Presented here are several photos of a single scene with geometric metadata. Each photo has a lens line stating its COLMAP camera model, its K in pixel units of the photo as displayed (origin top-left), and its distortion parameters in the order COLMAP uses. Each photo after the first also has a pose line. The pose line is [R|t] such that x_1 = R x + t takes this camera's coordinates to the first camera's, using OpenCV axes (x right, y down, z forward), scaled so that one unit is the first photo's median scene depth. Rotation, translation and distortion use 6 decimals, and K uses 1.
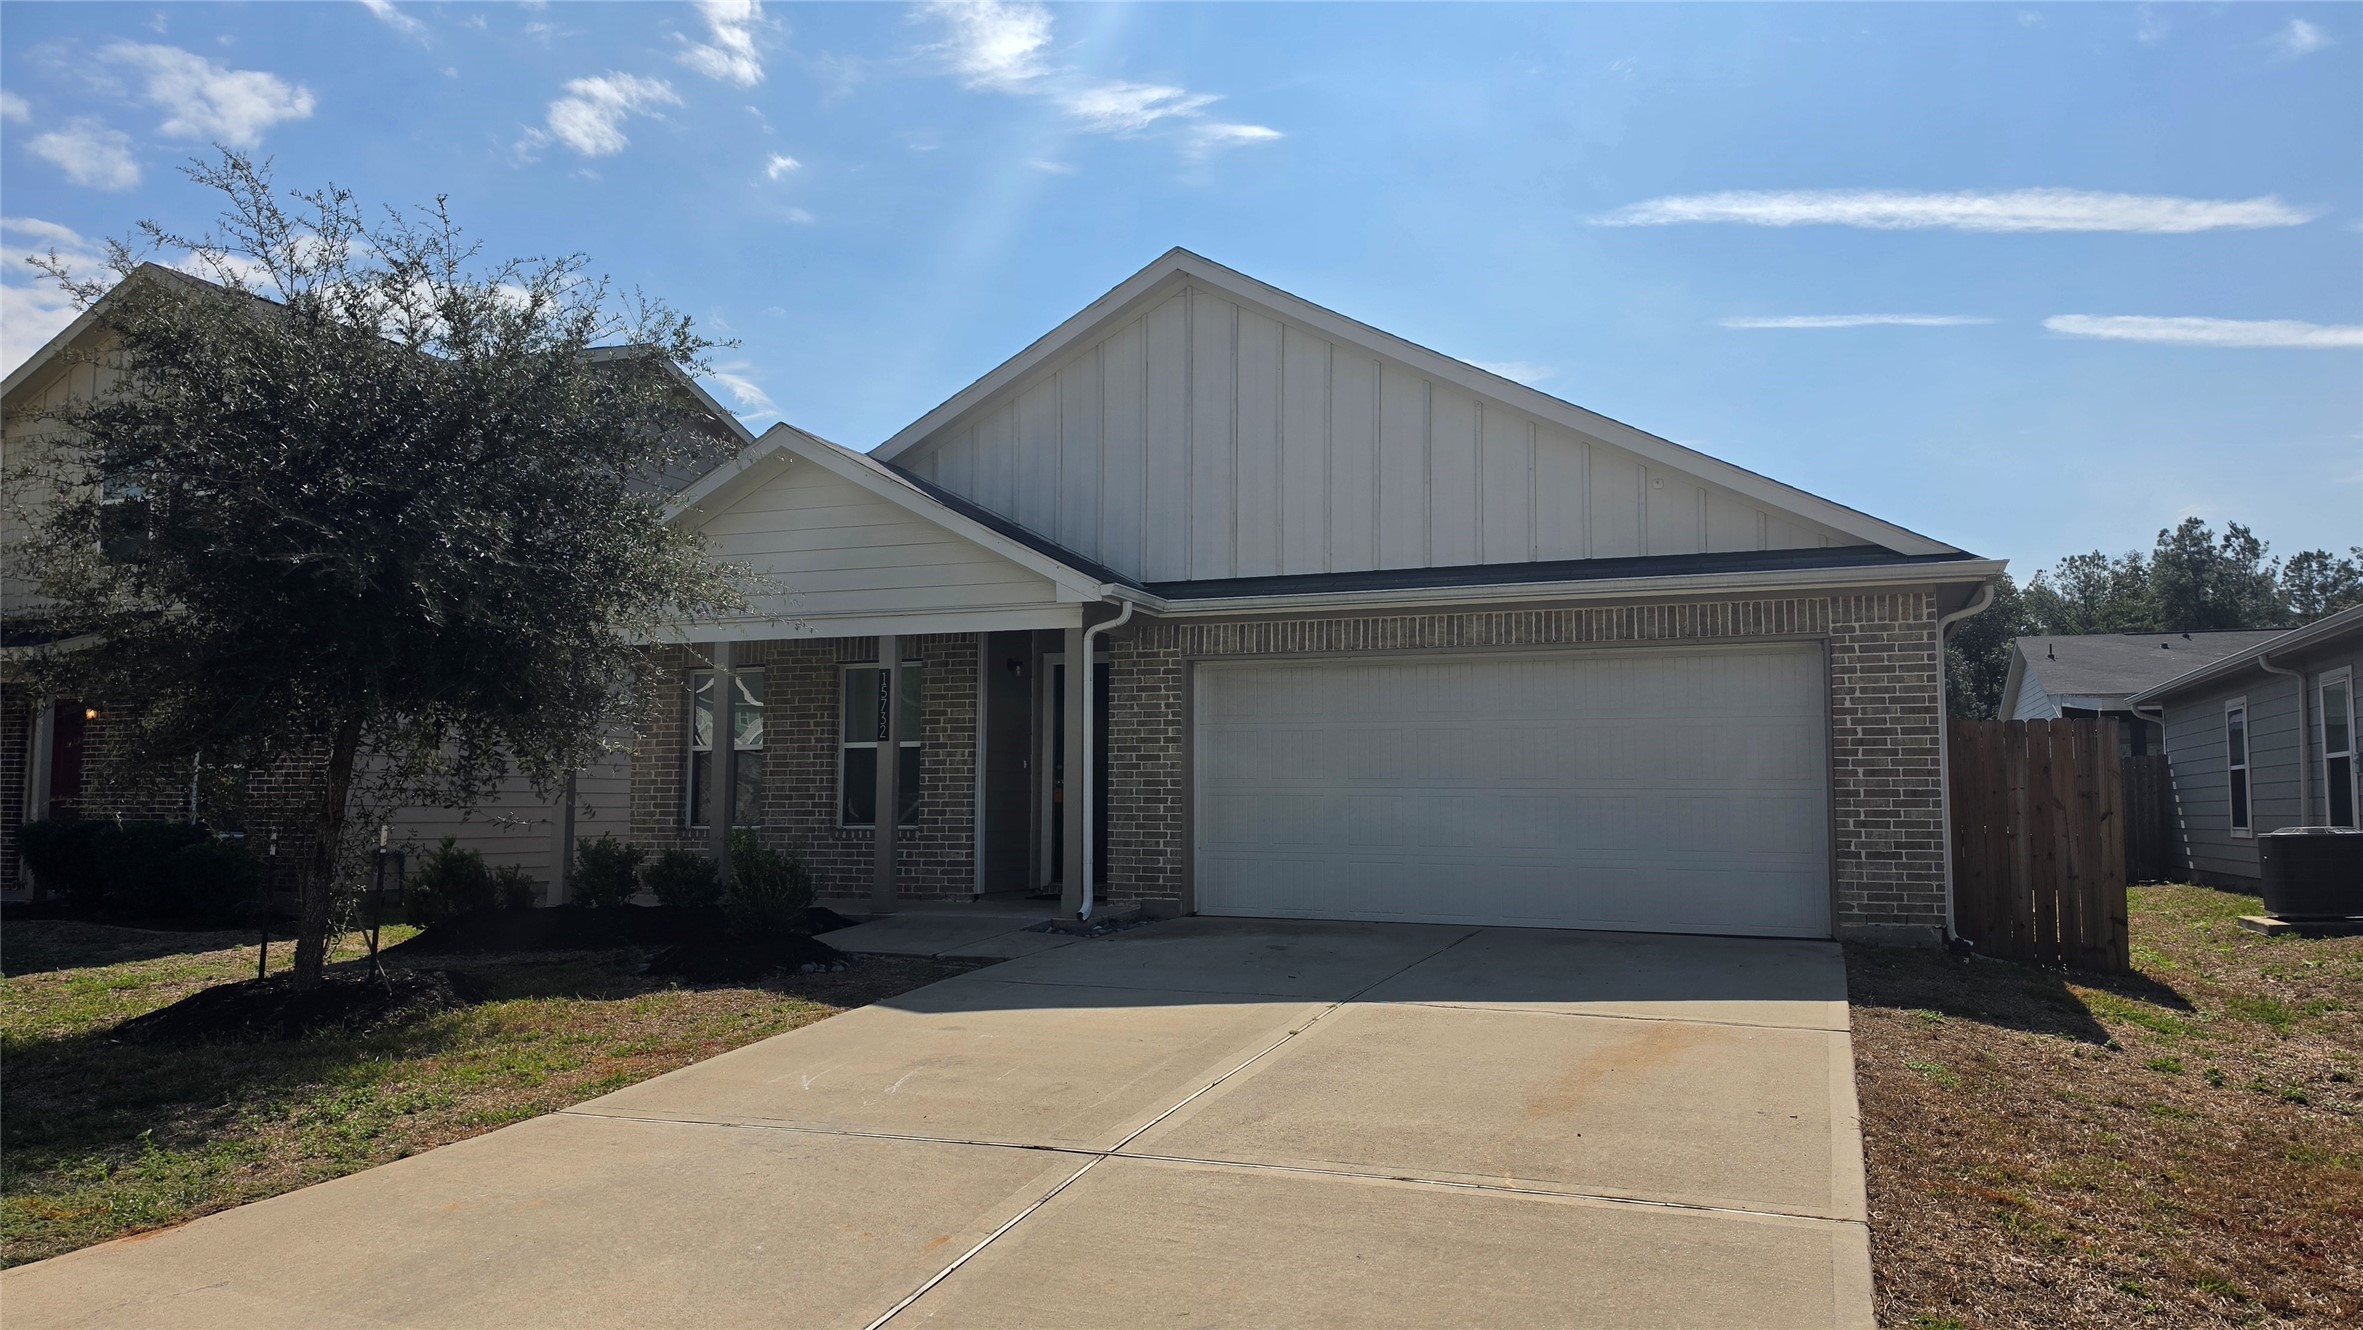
lens RADIAL K [[1597.8, 0, 1182.0], [0, 1597.8, 564.8], [0, 0, 1]] dist [0.036439, -0.000075]
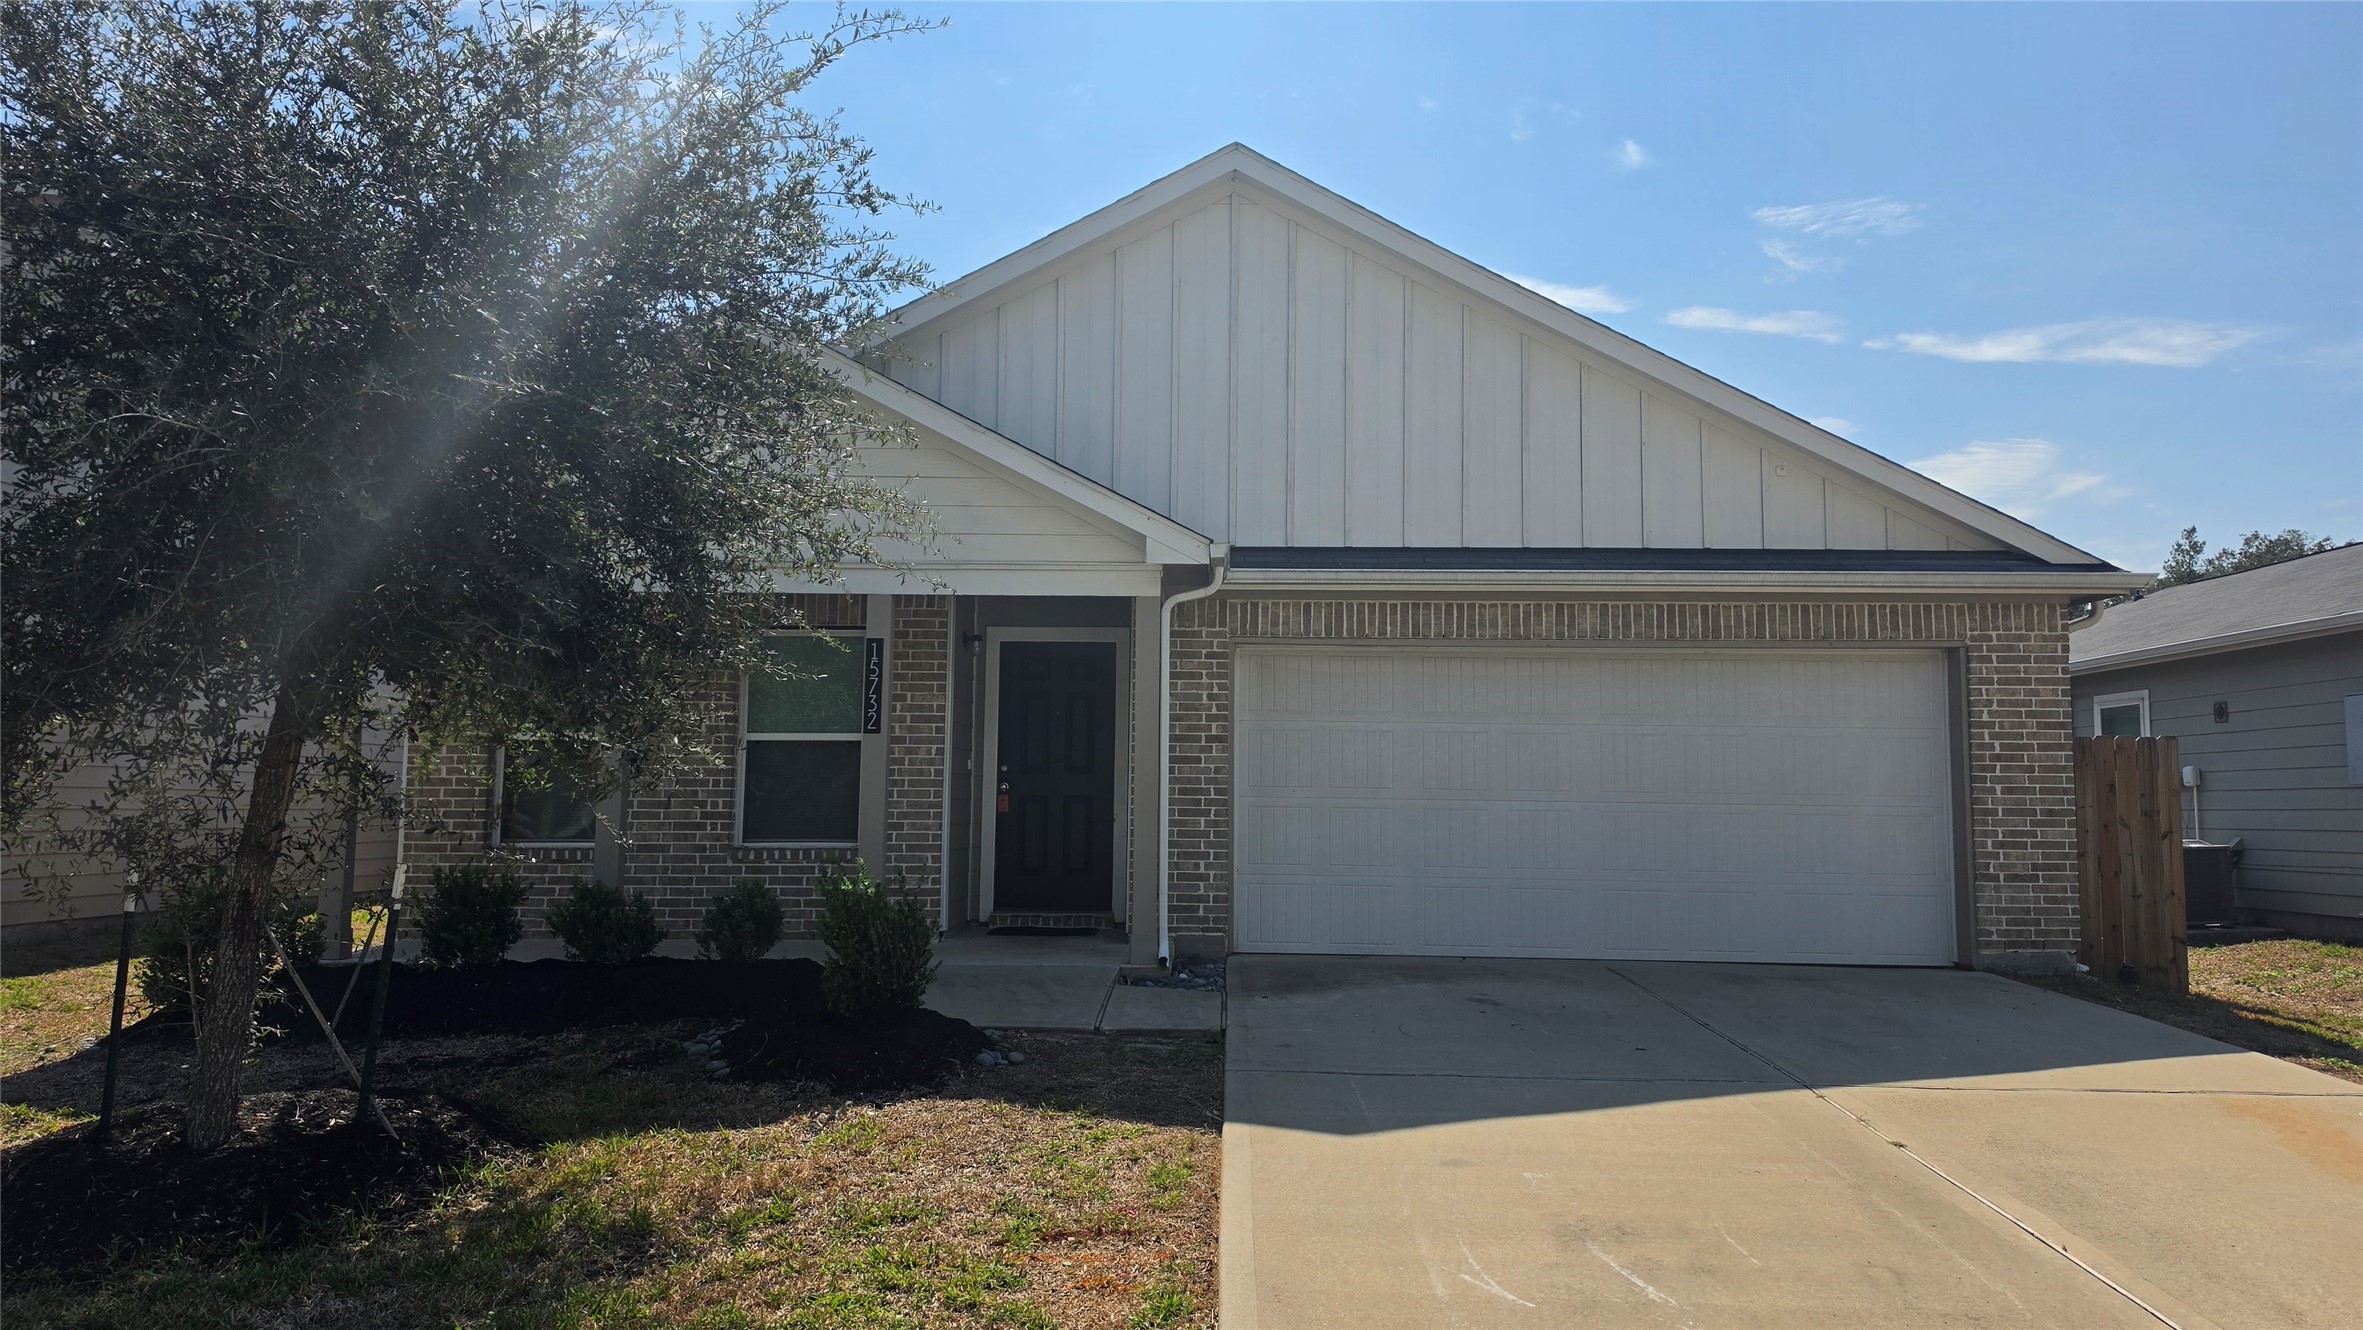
lens RADIAL K [[1597.8, 0, 1182.0], [0, 1597.8, 564.8], [0, 0, 1]] dist [0.036439, -0.000075]
pose [[0.936983, 0.056597, 0.344761, -0.327989], [-0.058309, 0.998284, -0.005411, 0.027385], [-0.344475, -0.015033, 0.938675, 0.252183]]
